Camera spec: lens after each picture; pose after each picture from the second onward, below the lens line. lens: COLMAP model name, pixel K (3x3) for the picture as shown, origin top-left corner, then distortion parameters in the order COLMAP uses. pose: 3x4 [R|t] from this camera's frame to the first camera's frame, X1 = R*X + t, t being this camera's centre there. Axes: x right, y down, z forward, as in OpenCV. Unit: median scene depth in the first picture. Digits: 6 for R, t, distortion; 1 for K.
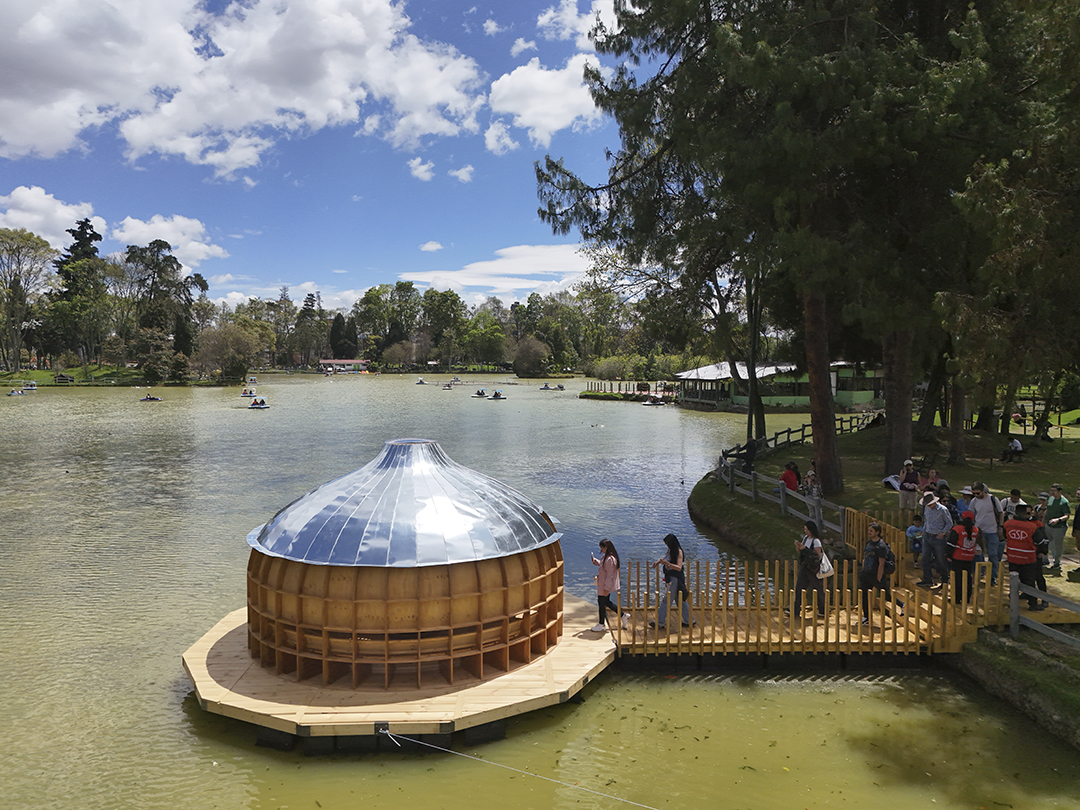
lens RADIAL K [[793.1, 0, 542.3], [0, 793.1, 403.3], [0, 0, 1]] dist [0.071617, -0.060839]
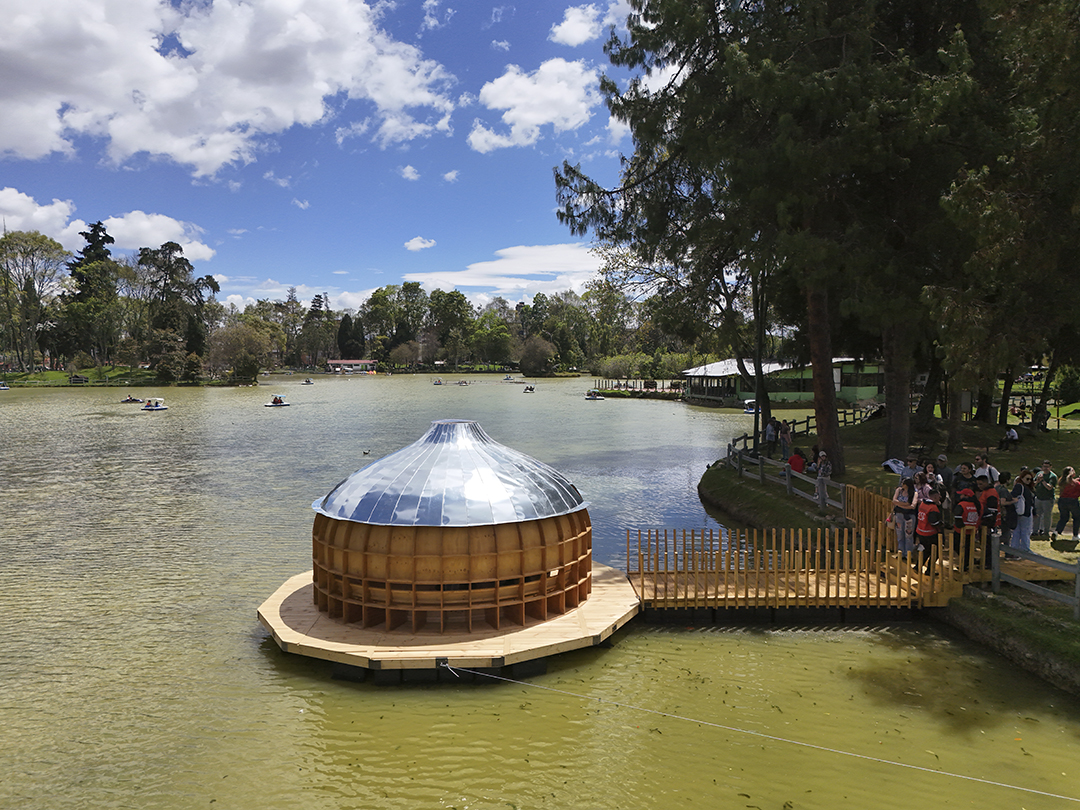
lens RADIAL K [[793.1, 0, 542.3], [0, 793.1, 400.5], [0, 0, 1]] dist [0.071617, -0.060839]
pose [[0.999974, -0.004089, -0.006007, -0.011641], [0.004068, 0.999985, -0.003576, 0.007753], [0.006022, 0.003552, 0.999976, -0.039040]]
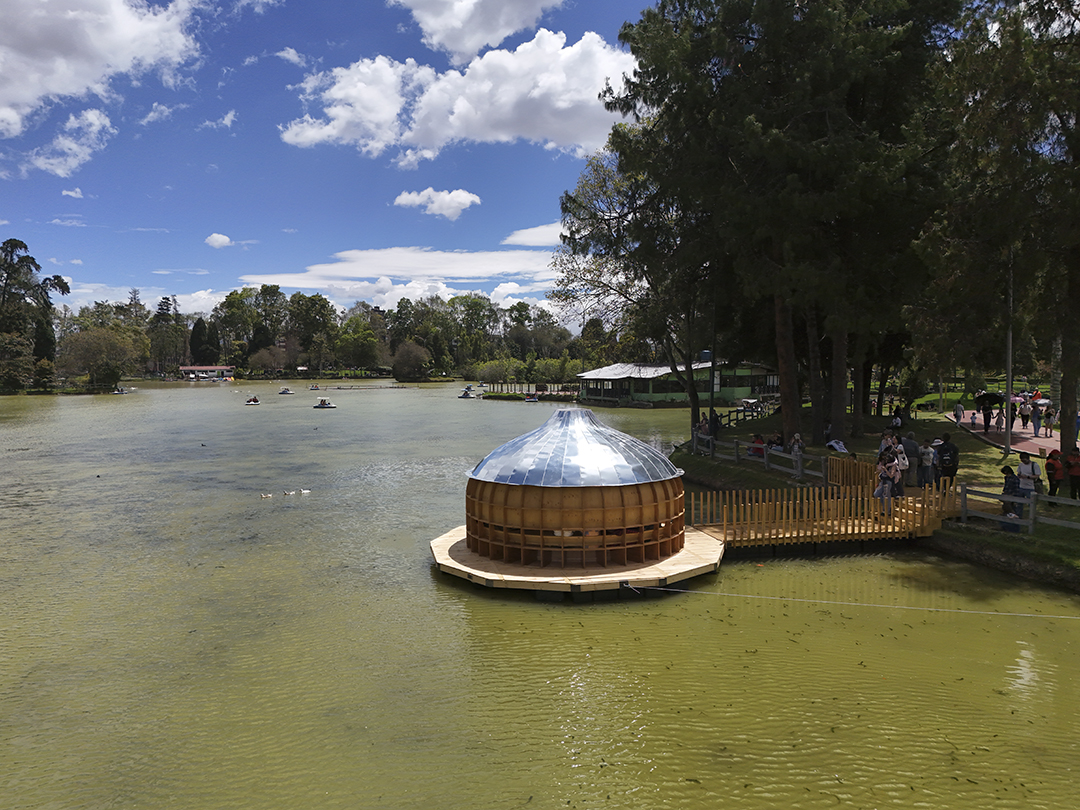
lens RADIAL K [[793.1, 0, 539.2], [0, 793.1, 408.1], [0, 0, 1]] dist [0.071617, -0.060839]
pose [[0.984375, -0.018422, 0.175121, -0.156385], [0.018483, 0.999828, 0.001283, 0.014261], [-0.175115, 0.001974, 0.984546, -0.125744]]
